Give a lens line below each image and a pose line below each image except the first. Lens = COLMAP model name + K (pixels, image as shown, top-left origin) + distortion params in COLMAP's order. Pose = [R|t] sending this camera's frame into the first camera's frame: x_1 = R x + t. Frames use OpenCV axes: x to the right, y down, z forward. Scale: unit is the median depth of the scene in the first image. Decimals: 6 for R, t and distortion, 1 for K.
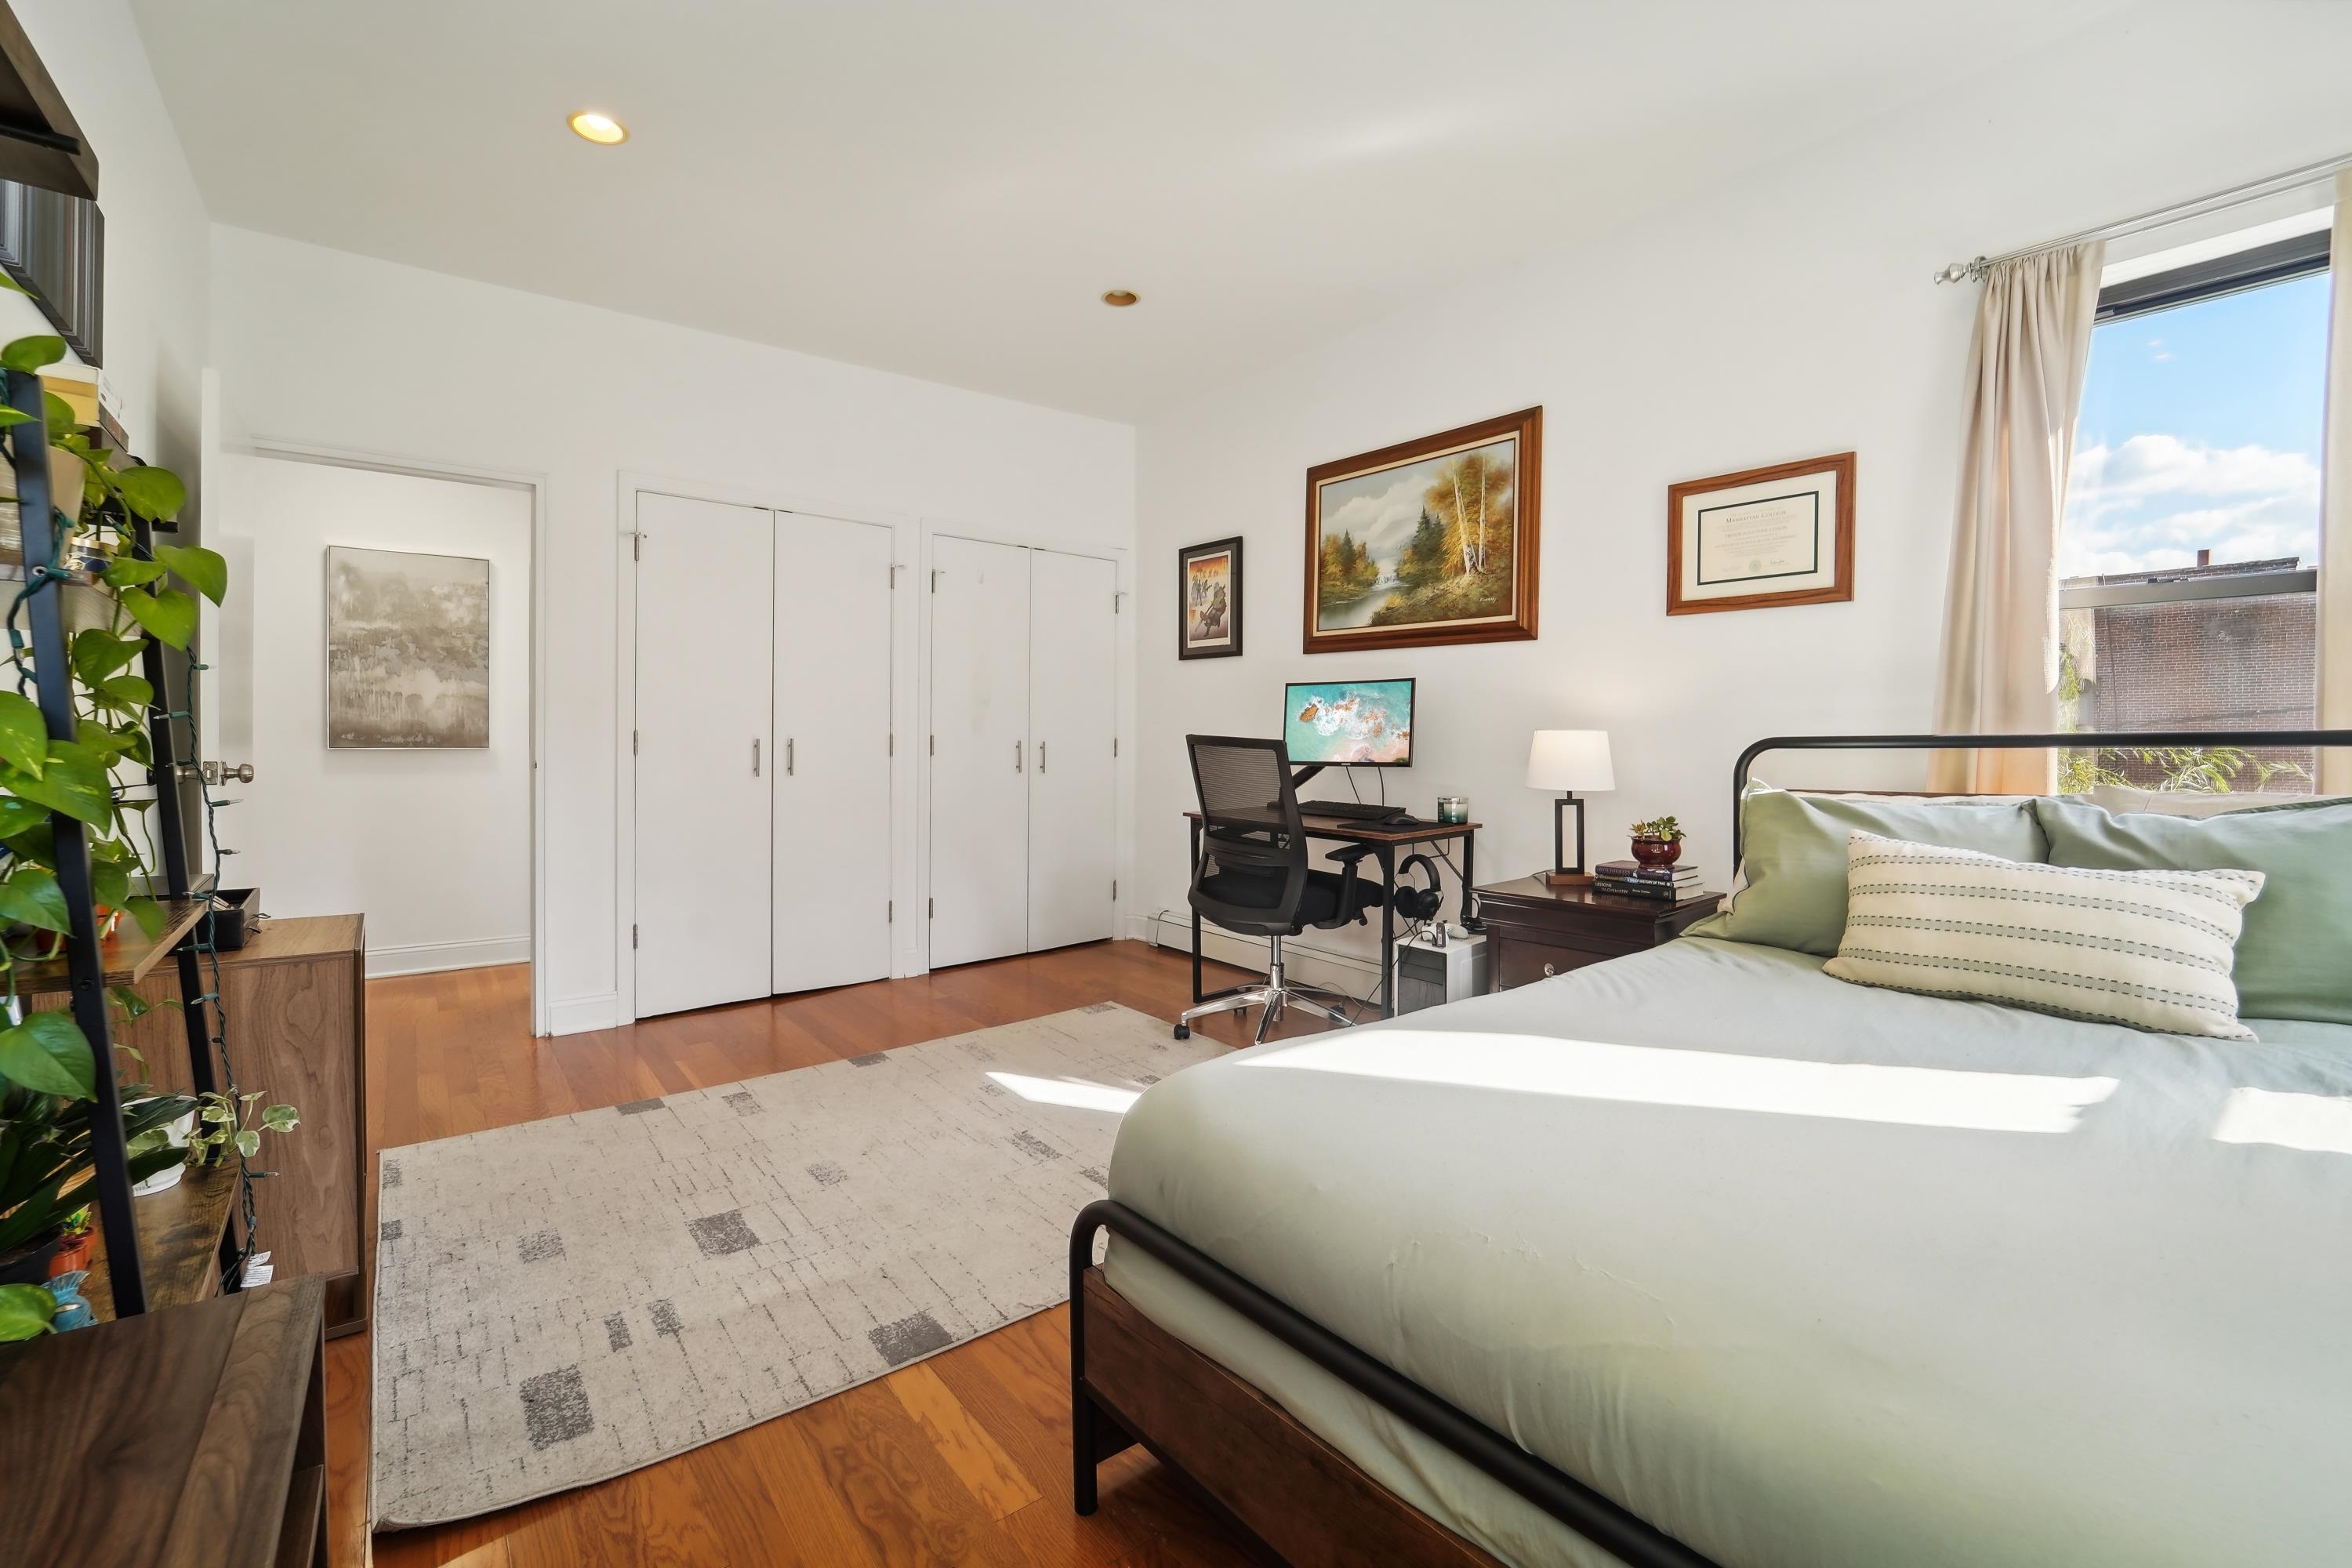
lens RADIAL K [[975.0, 0, 1157.1], [0, 975.0, 755.0], [0, 0, 1]] dist [-0.024222, 0.000927]
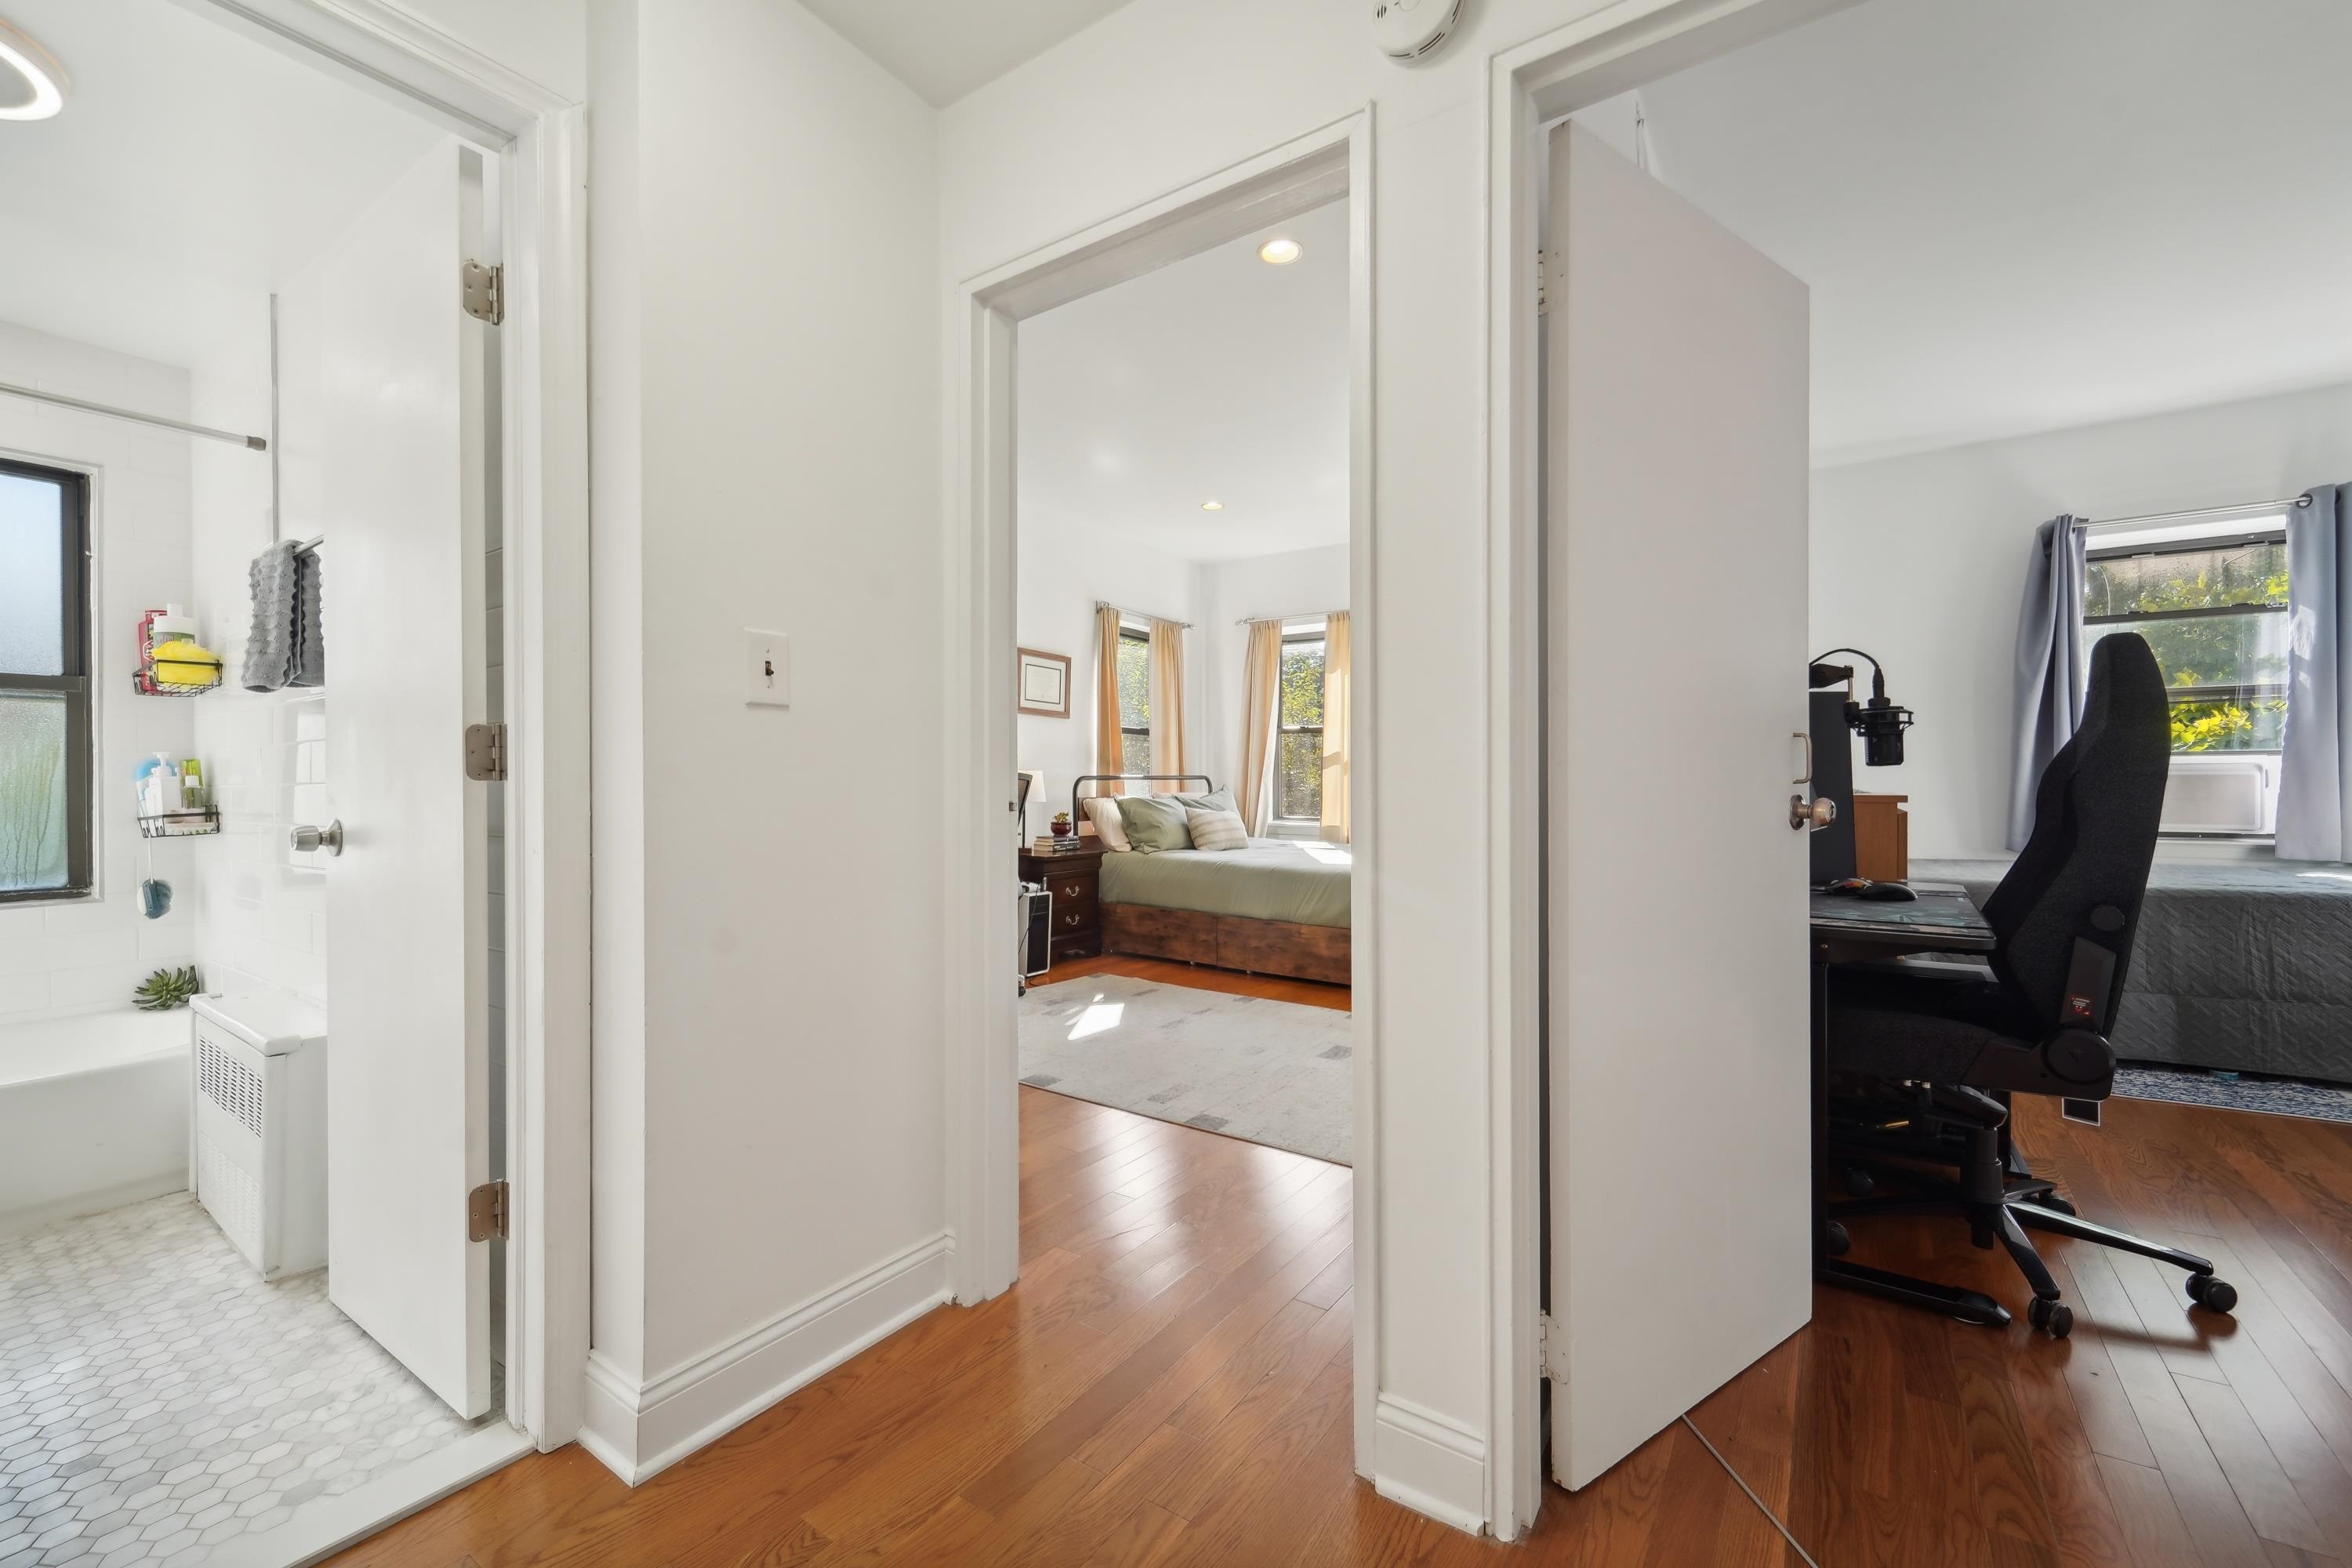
lens RADIAL K [[979.5, 0, 1170.7], [0, 979.5, 782.3], [0, 0, 1]] dist [-0.000707, -0.000540]
pose [[-0.301075, -0.000425, 0.953600, -1.203941], [0.007782, 0.999966, 0.002903, -0.005039], [-0.953569, 0.008295, -0.301061, 1.070657]]
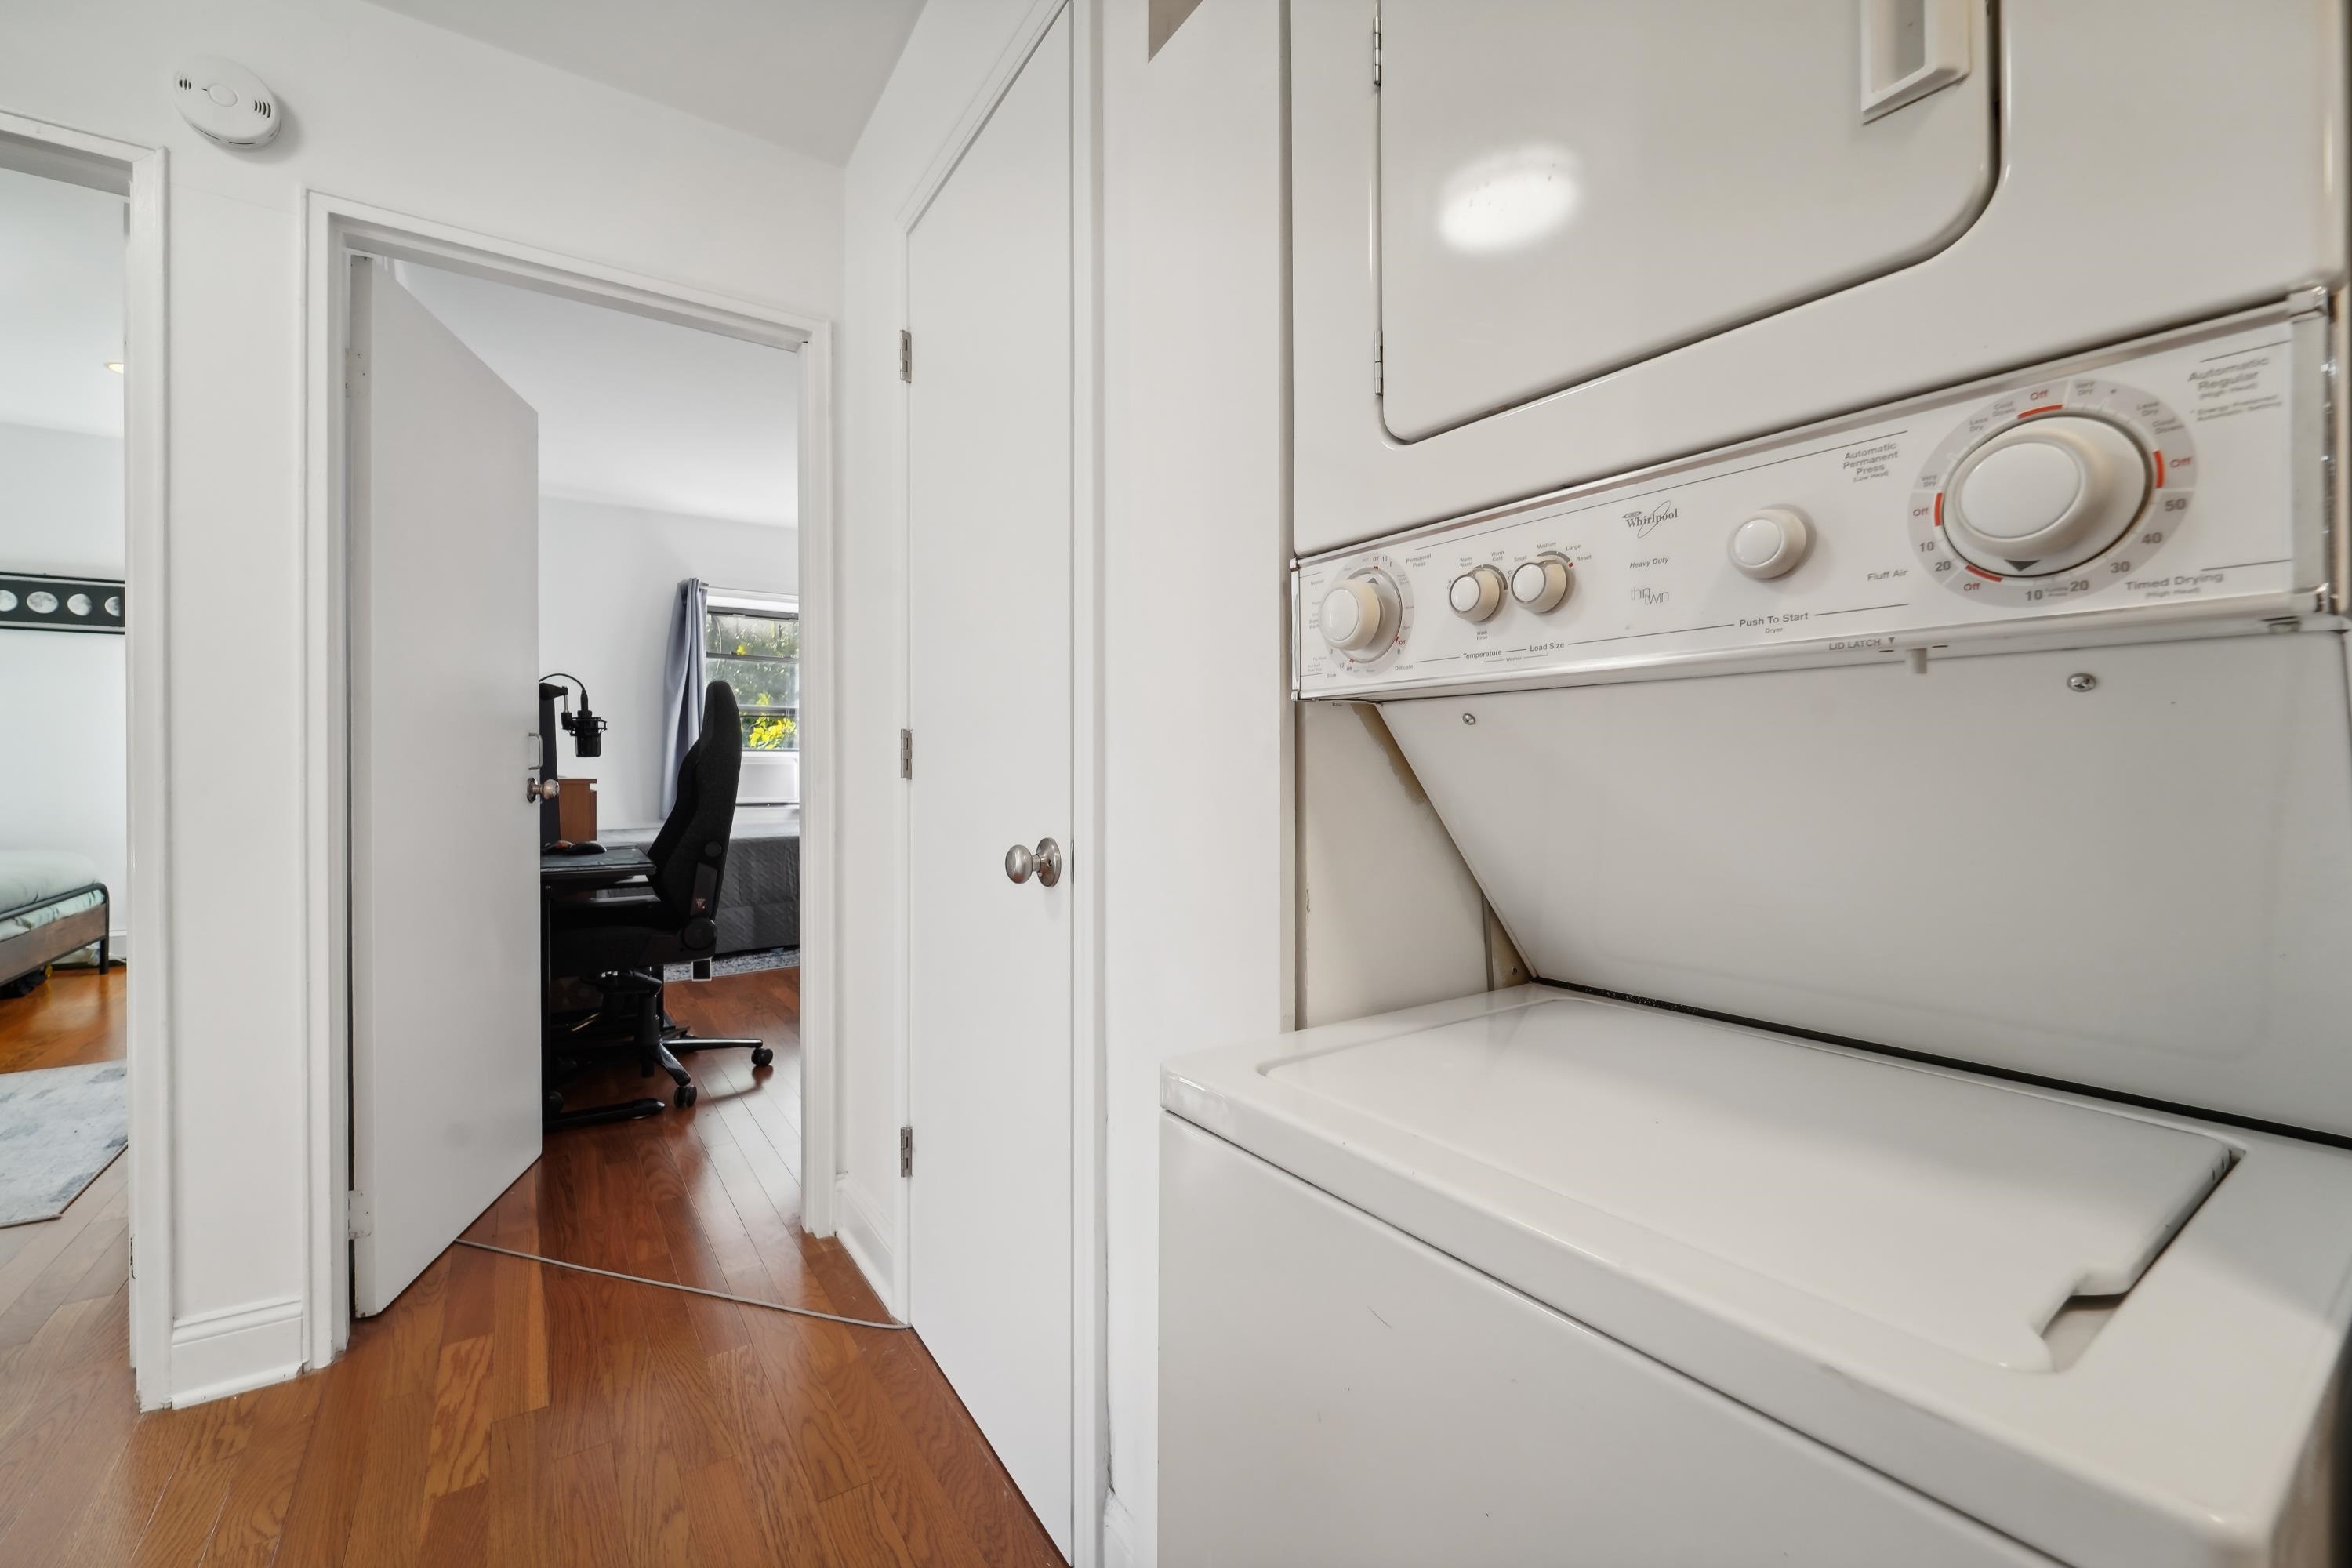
lens RADIAL K [[966.1, 0, 1180.1], [0, 966.1, 778.5], [0, 0, 1]] dist [0.005015, -0.002855]
pose [[-0.998089, -0.002754, 0.061731, -1.325385], [-0.001727, 0.999859, 0.016690, -0.006368], [-0.061768, 0.016552, -0.997953, 1.271862]]
